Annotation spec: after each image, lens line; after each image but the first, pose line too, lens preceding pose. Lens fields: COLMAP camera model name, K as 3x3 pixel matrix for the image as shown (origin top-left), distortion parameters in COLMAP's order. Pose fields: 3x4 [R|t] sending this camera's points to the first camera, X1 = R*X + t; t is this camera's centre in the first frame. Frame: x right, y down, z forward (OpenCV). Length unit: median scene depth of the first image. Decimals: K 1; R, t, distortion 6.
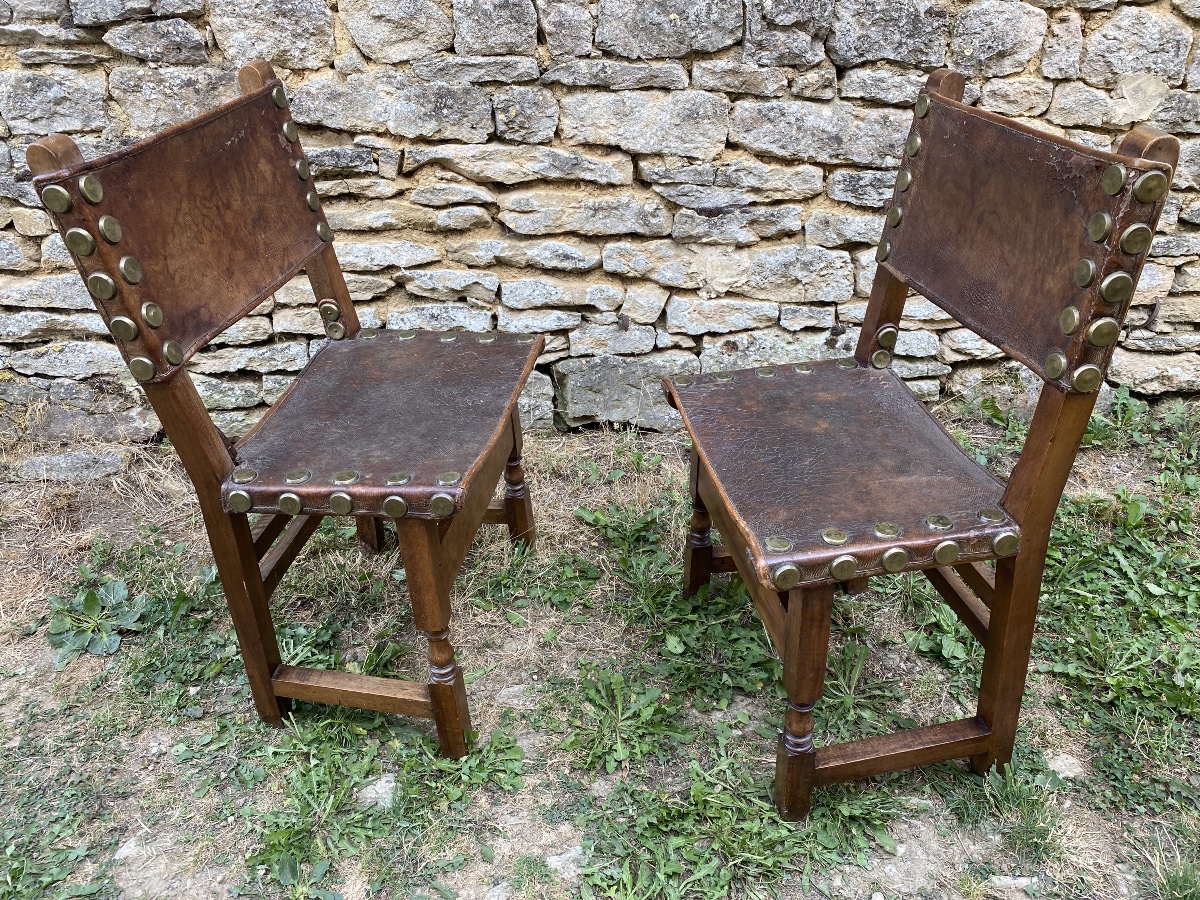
lens RADIAL K [[918.7, 0, 604.0], [0, 918.7, 456.2], [0, 0, 1]] dist [0.021531, -0.028404]
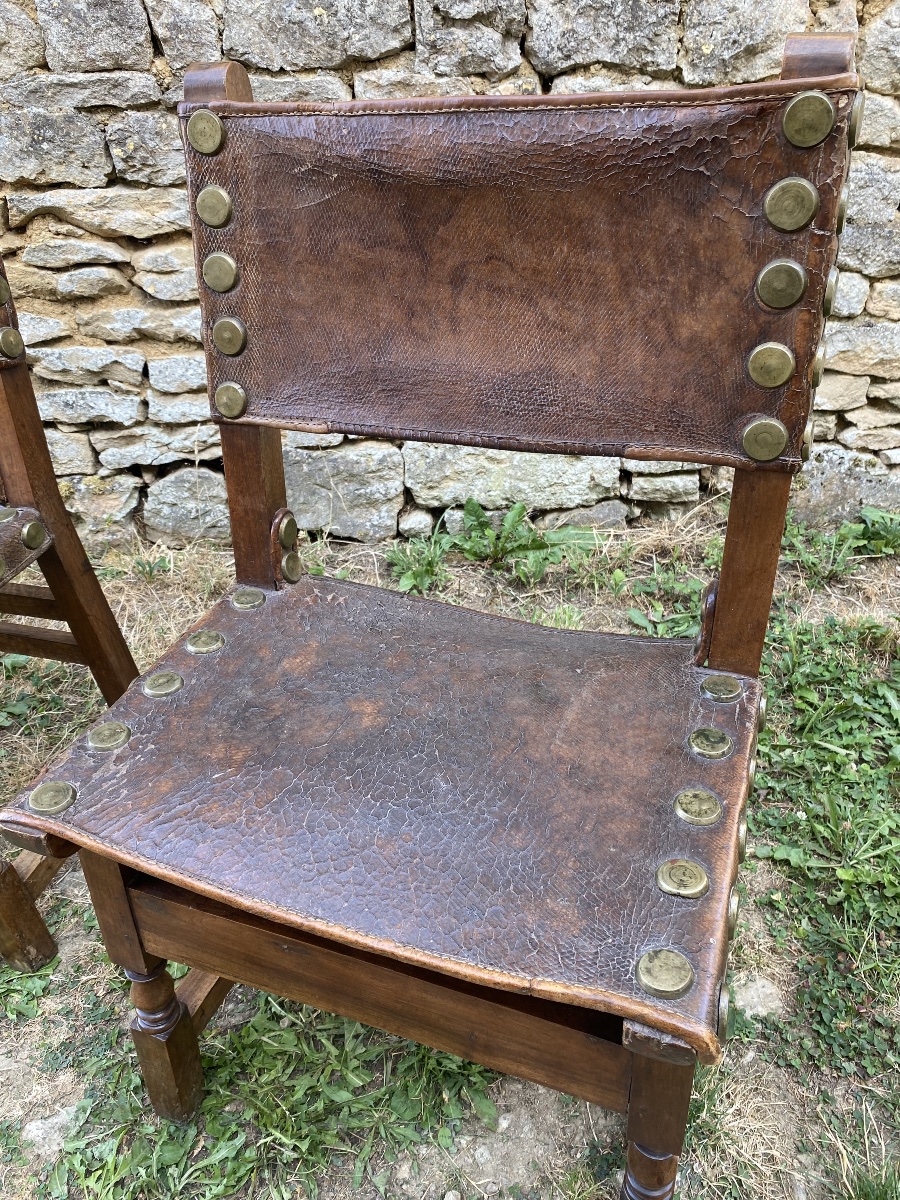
lens RADIAL K [[918.7, 0, 452.0], [0, 918.7, 594.9], [0, 0, 1]] dist [0.021531, -0.028404]
pose [[0.998680, -0.004510, -0.051161, 0.212160], [0.006662, 0.999096, 0.041975, -0.013733], [0.050926, -0.042261, 0.997808, 0.190916]]
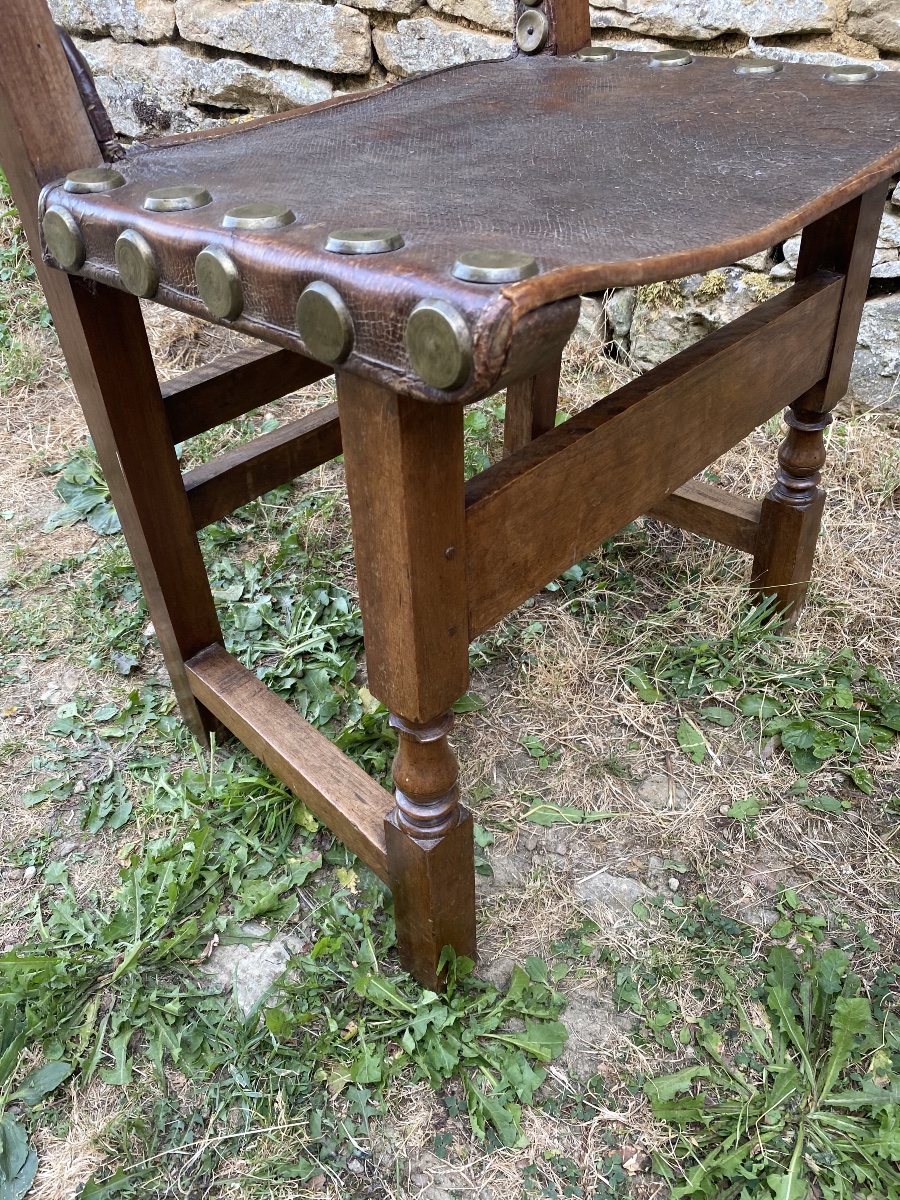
lens RADIAL K [[918.7, 0, 446.5], [0, 918.7, 602.6], [0, 0, 1]] dist [0.021531, -0.028404]
pose [[0.820179, 0.356725, -0.447273, -0.010411], [-0.292563, 0.933366, 0.207928, 0.040803], [0.491643, -0.039683, 0.869892, 0.453022]]
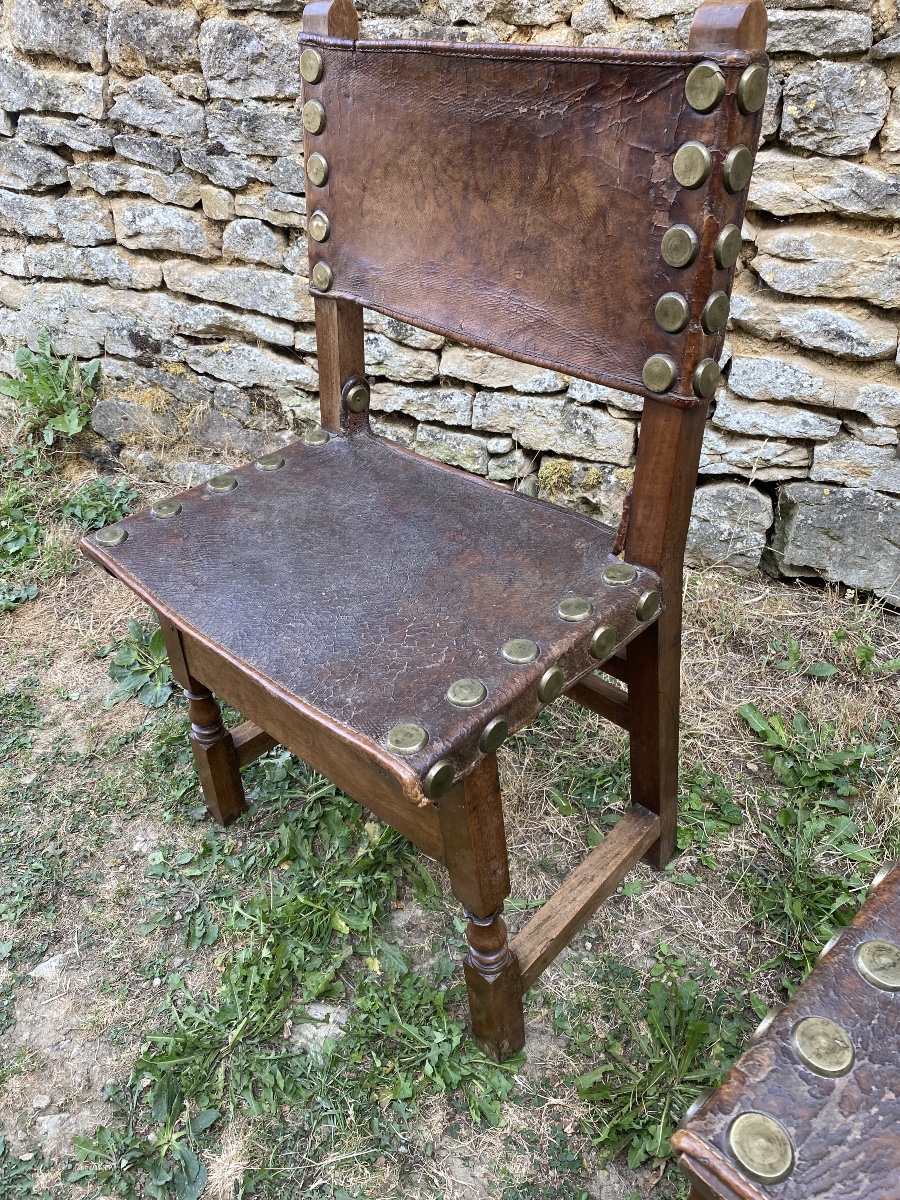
lens RADIAL K [[918.7, 0, 447.4], [0, 918.7, 588.8], [0, 0, 1]] dist [0.021531, -0.028404]
pose [[0.871150, 0.270457, -0.409819, 0.036012], [-0.228325, 0.962032, 0.149538, -0.078554], [0.434703, -0.036698, 0.899826, 0.278320]]
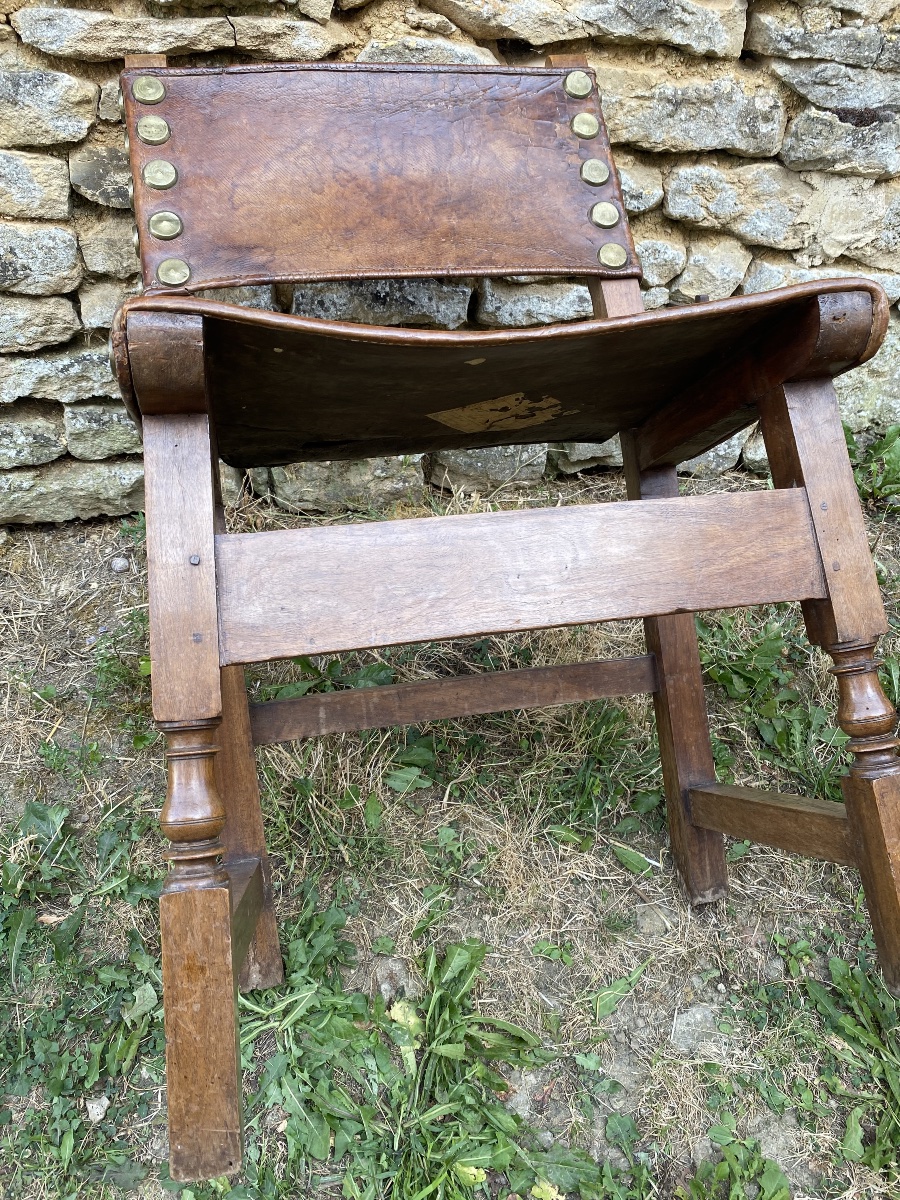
lens RADIAL K [[918.7, 0, 459.9], [0, 918.7, 584.8], [0, 0, 1]] dist [0.021531, -0.028404]
pose [[0.980567, -0.055244, 0.188245, -0.267716], [0.015018, 0.977856, 0.208741, -0.102383], [-0.195608, -0.201858, 0.959683, 0.435380]]
